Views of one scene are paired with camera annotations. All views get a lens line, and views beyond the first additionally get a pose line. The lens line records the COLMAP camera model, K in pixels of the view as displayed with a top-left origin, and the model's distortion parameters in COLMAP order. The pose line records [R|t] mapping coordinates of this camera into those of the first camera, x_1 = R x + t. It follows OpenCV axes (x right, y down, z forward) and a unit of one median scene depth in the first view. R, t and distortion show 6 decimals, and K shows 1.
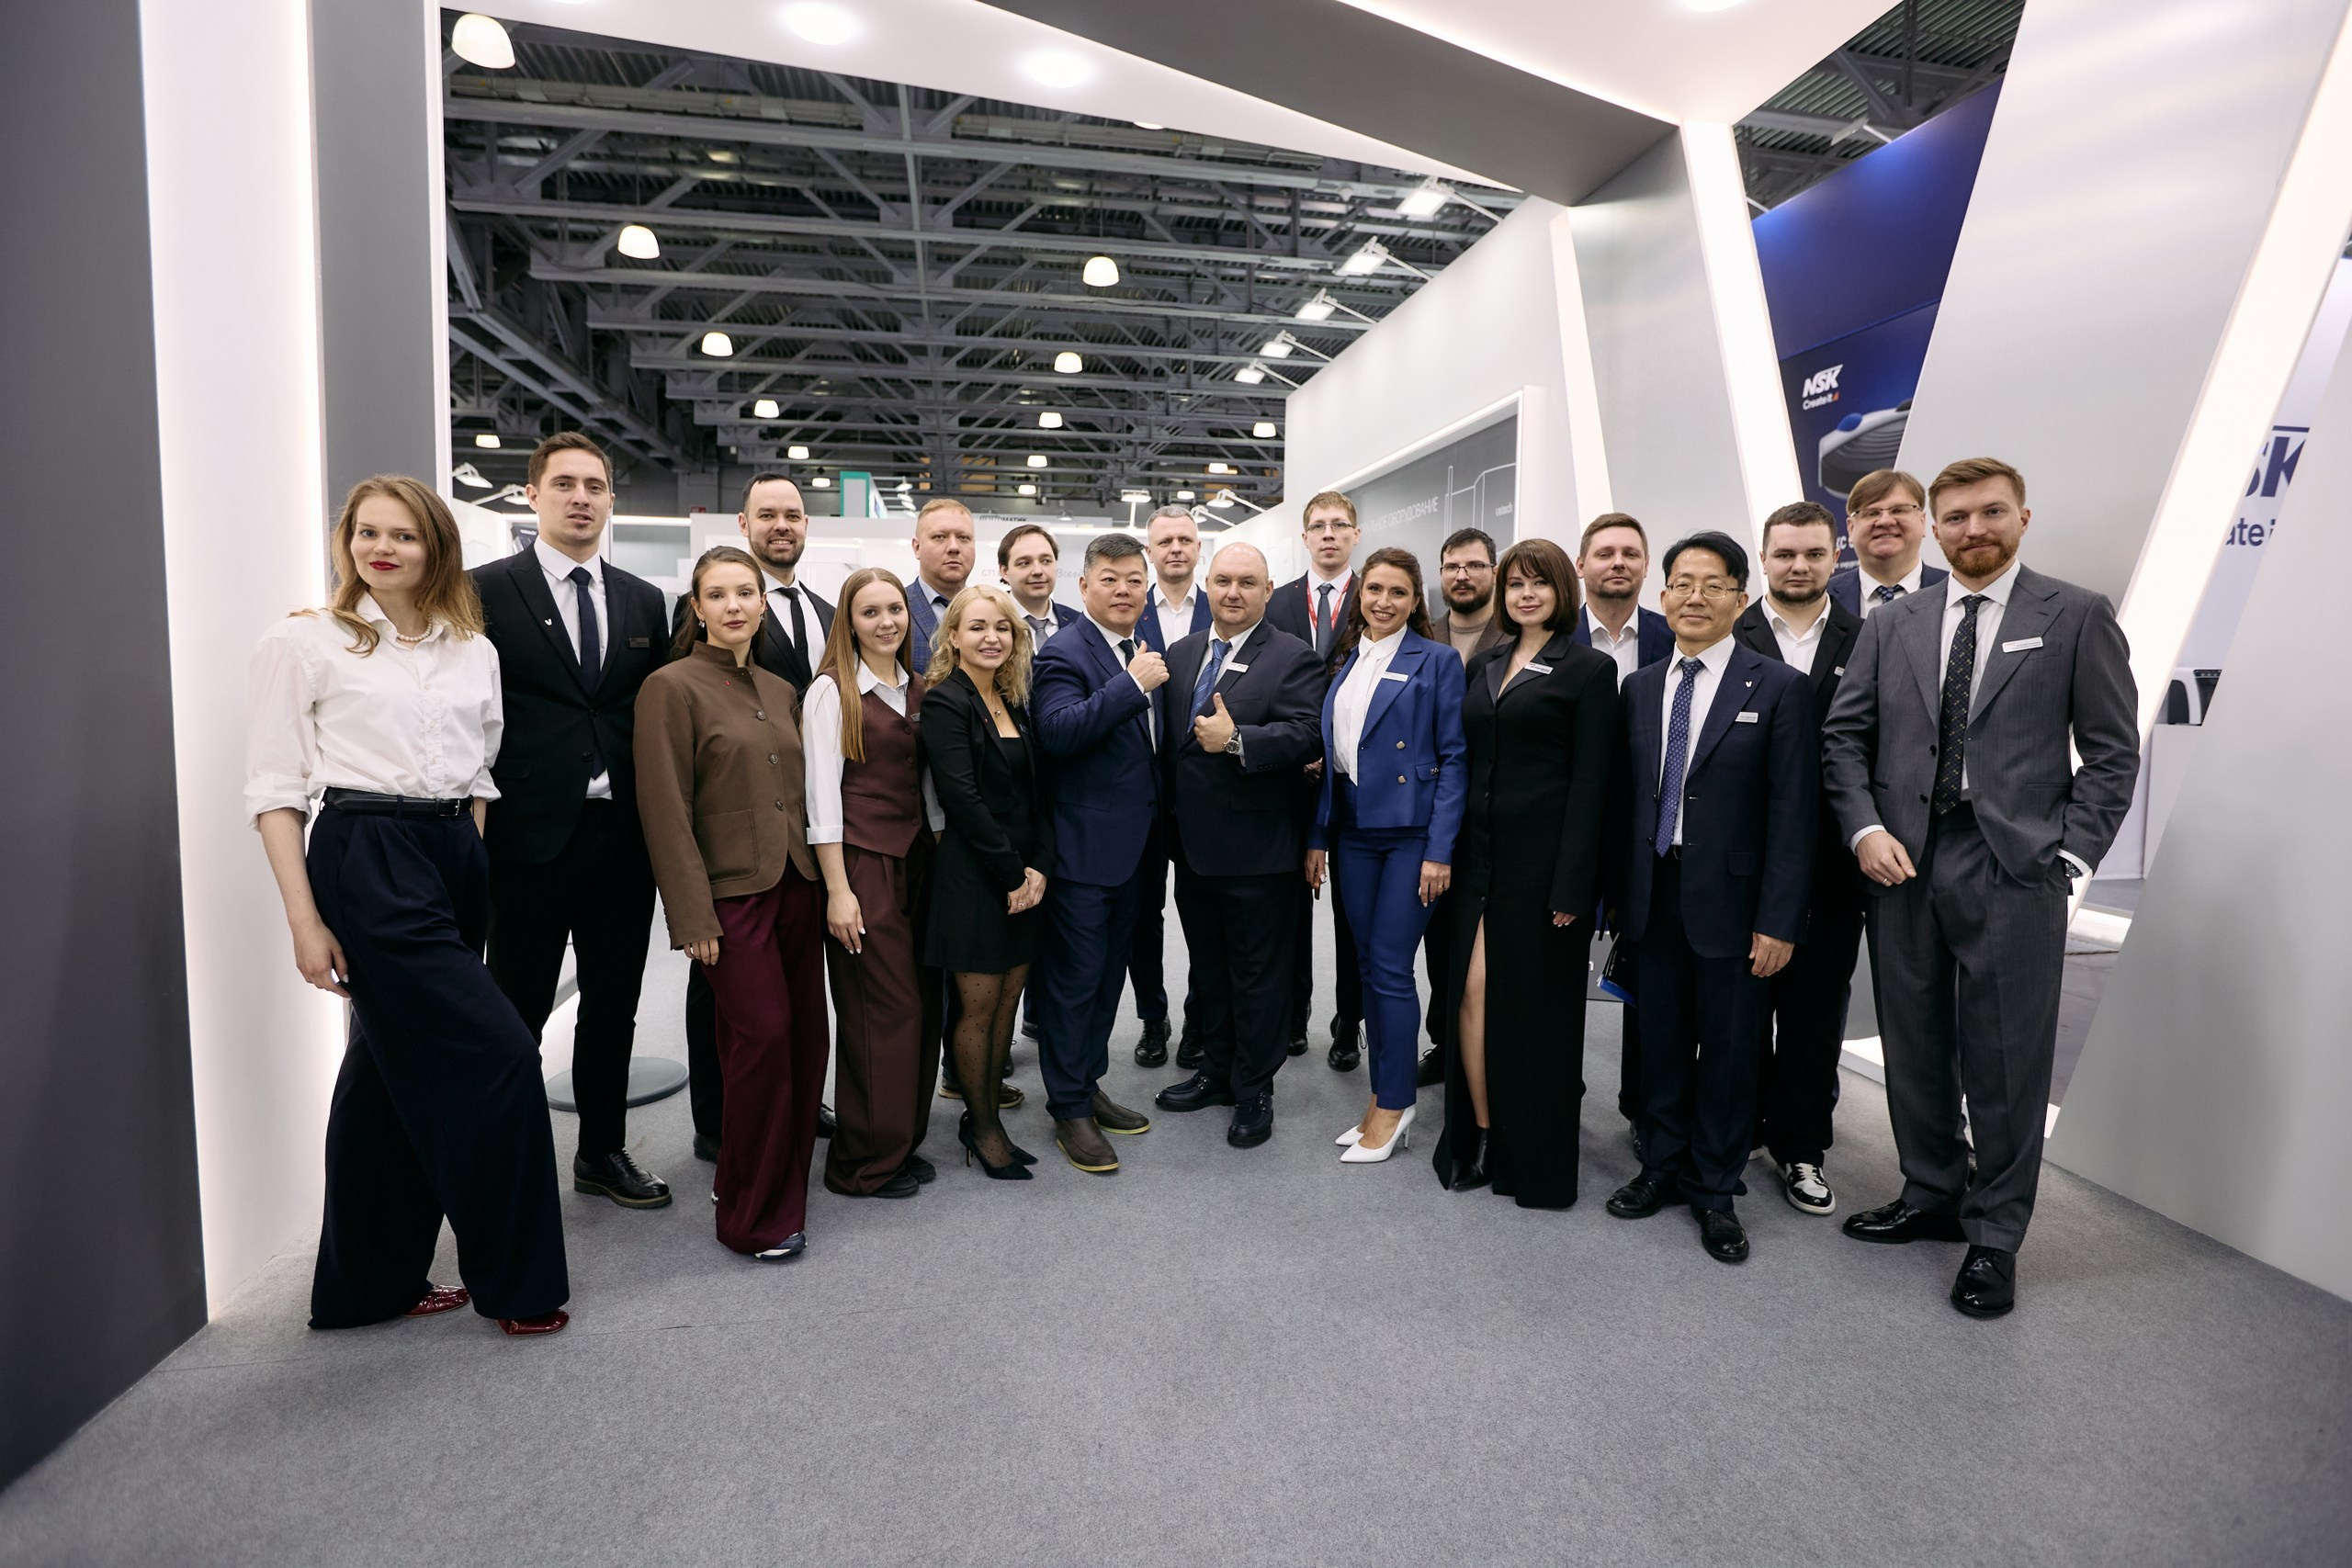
lens RADIAL K [[1139.3, 0, 1191.9], [0, 1139.3, 753.5], [0, 0, 1]] dist [-0.061426, 0.034419]
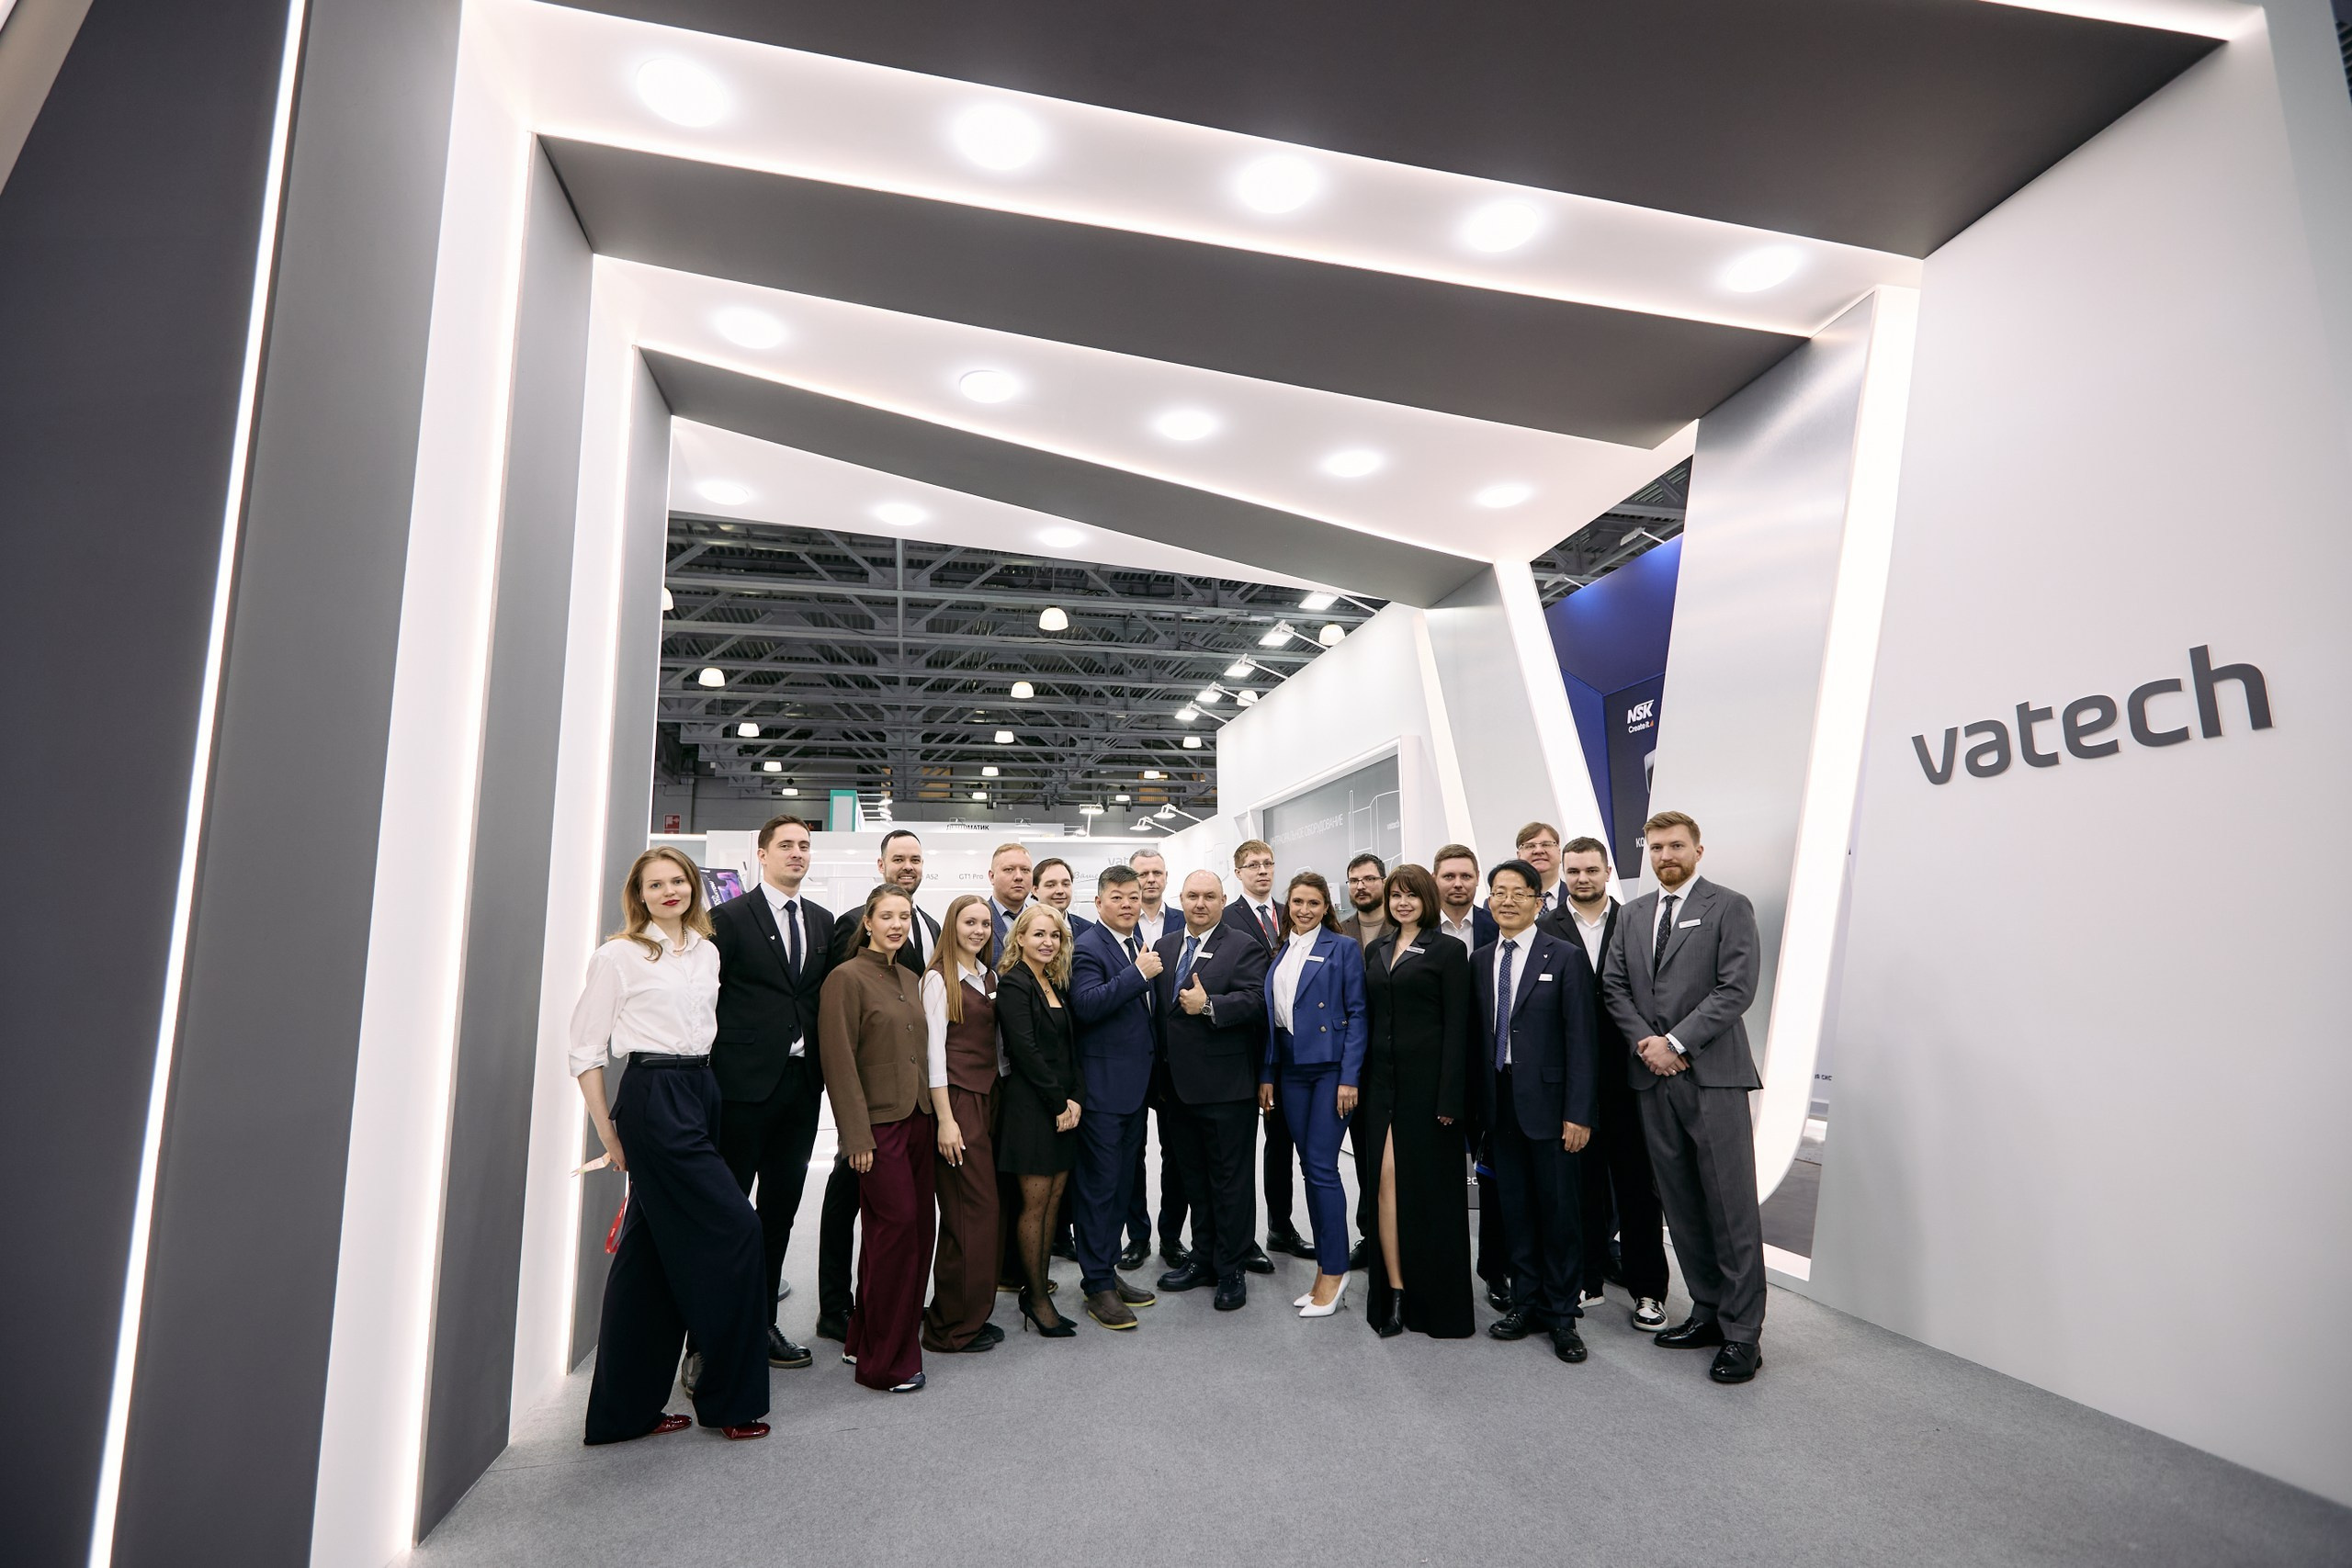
lens RADIAL K [[1095.7, 0, 1176.0], [0, 1095.7, 784.0], [0, 0, 1]] dist [-0.001274, 0.000203]
pose [[0.998439, -0.019195, 0.052445, -0.032197], [0.030553, 0.973824, -0.225239, 0.011706], [-0.046749, 0.226490, 0.972891, -0.187807]]
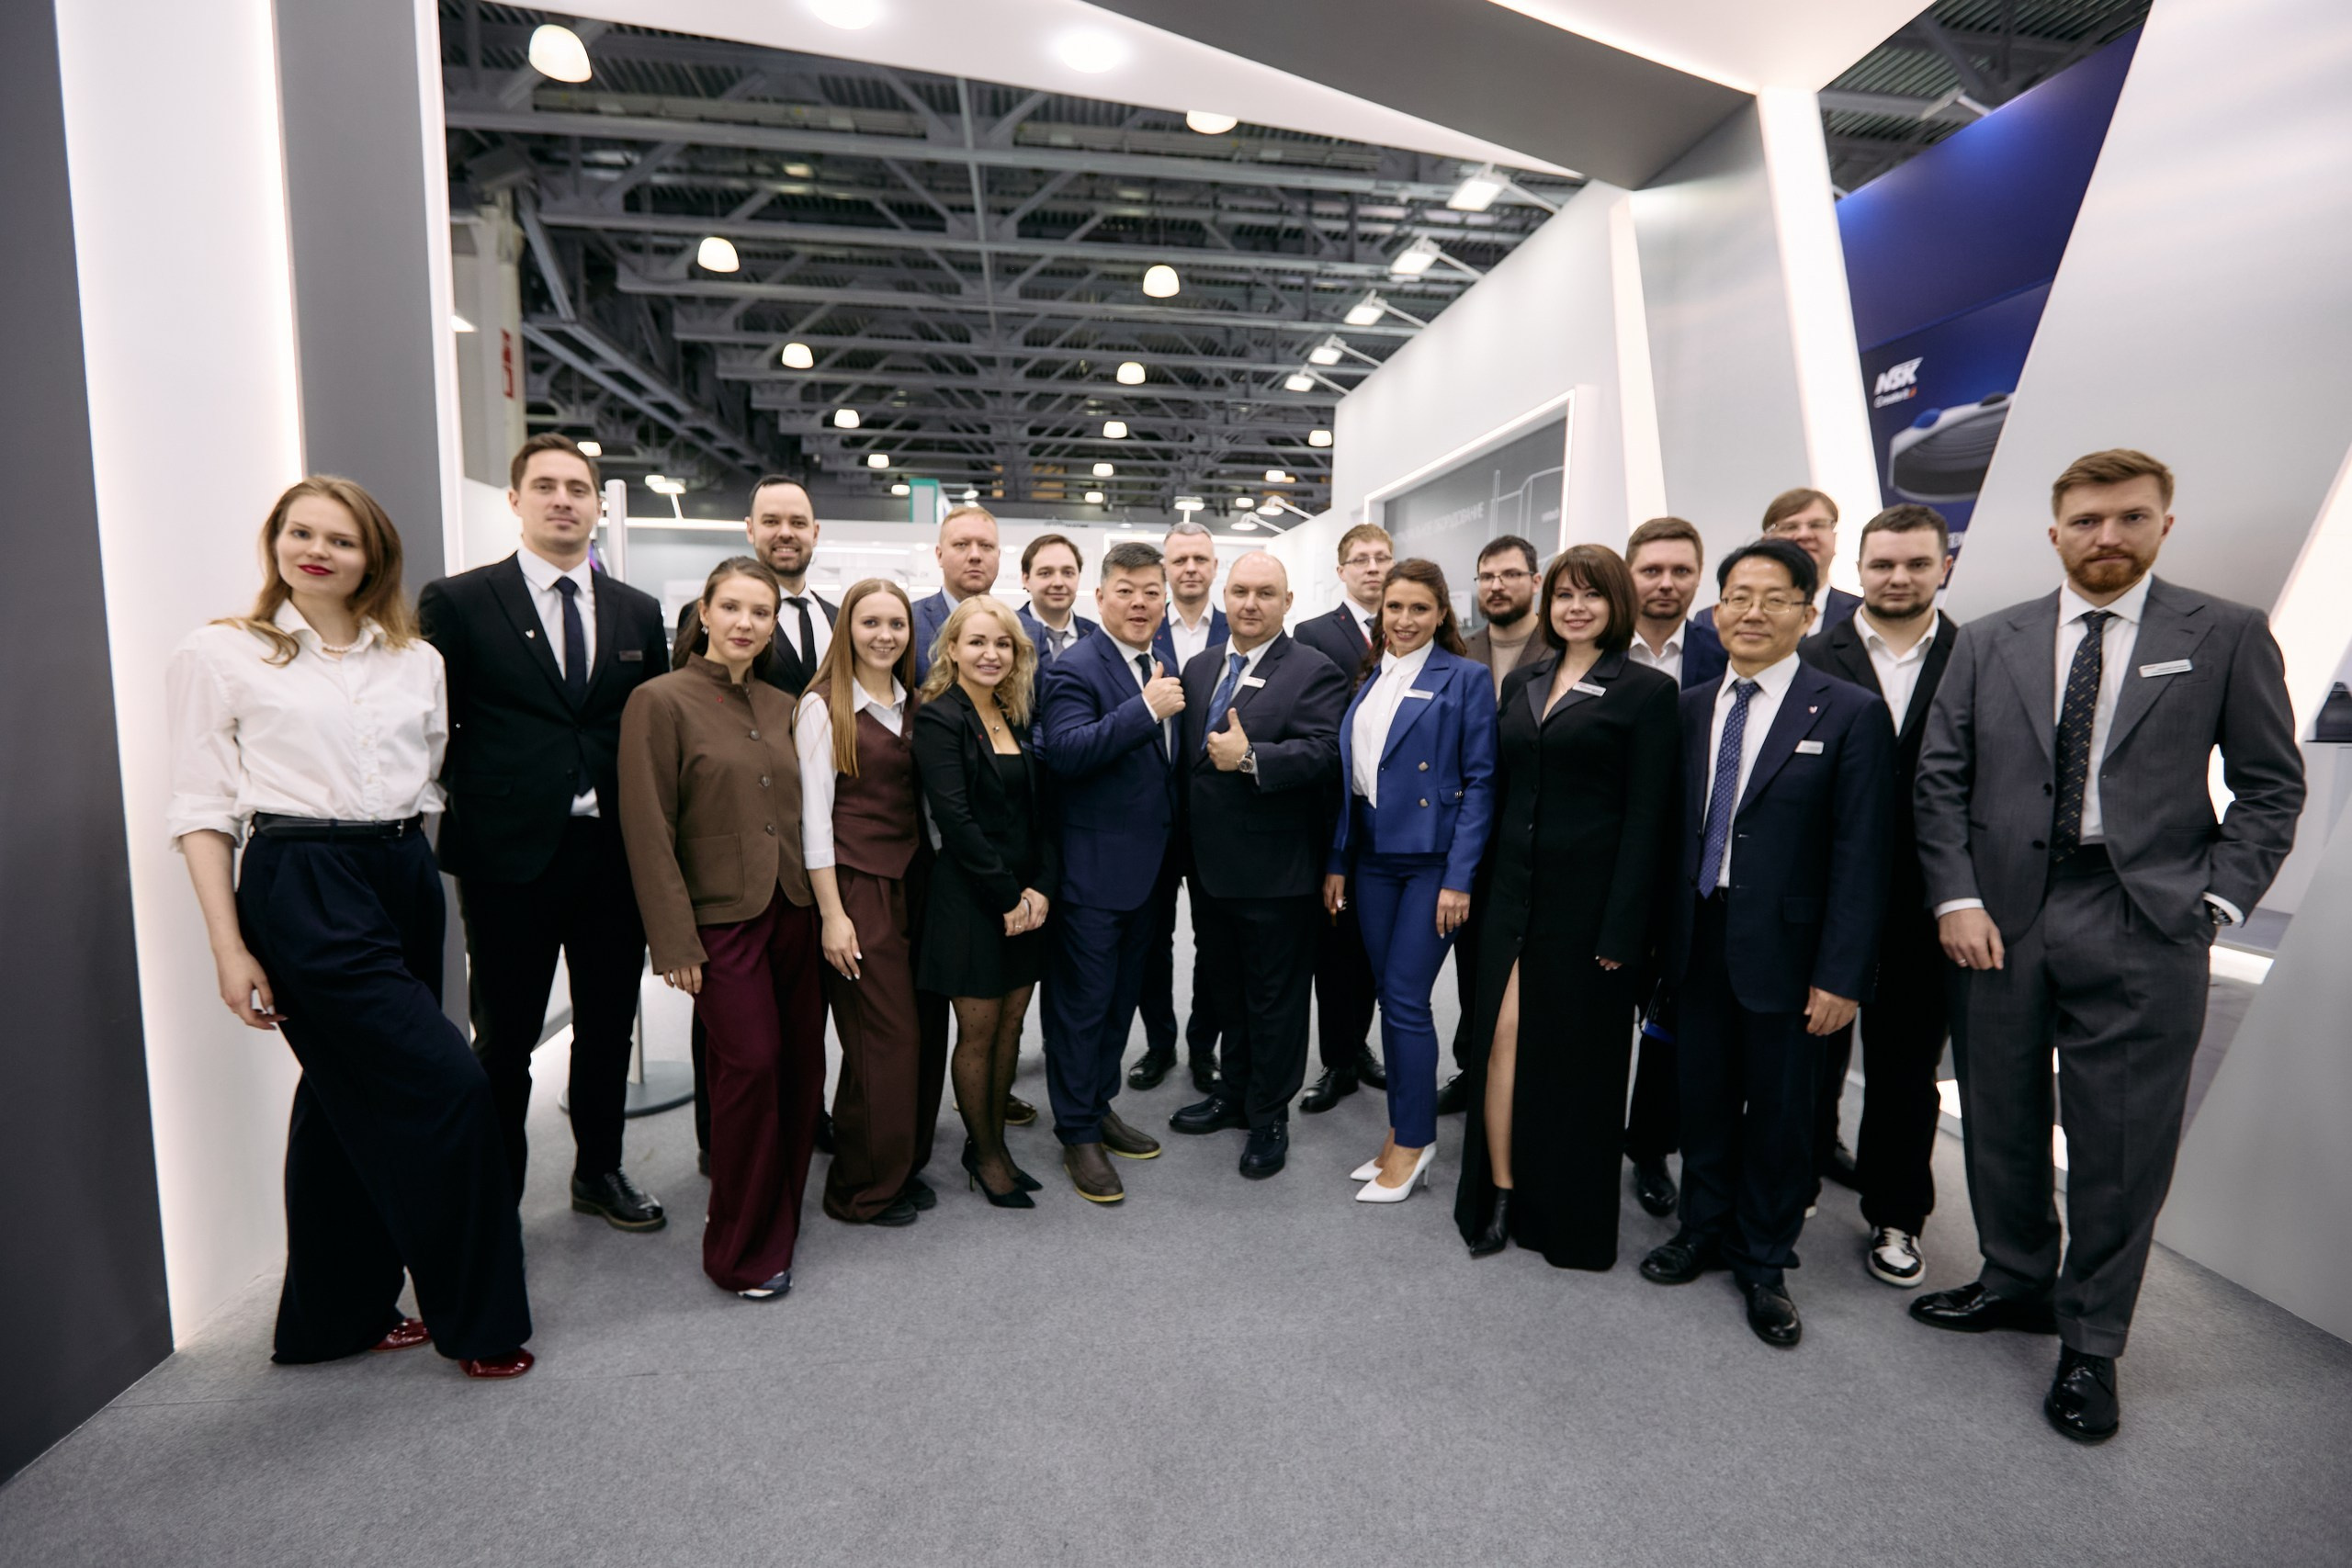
lens RADIAL K [[1059.1, 0, 1184.4], [0, 1059.1, 785.4], [0, 0, 1]] dist [-0.002107, -0.000238]
pose [[0.997876, 0.014451, -0.063517, 0.017007], [-0.012068, 0.999215, 0.037731, -0.009916], [0.064012, -0.036884, 0.997267, 0.046170]]
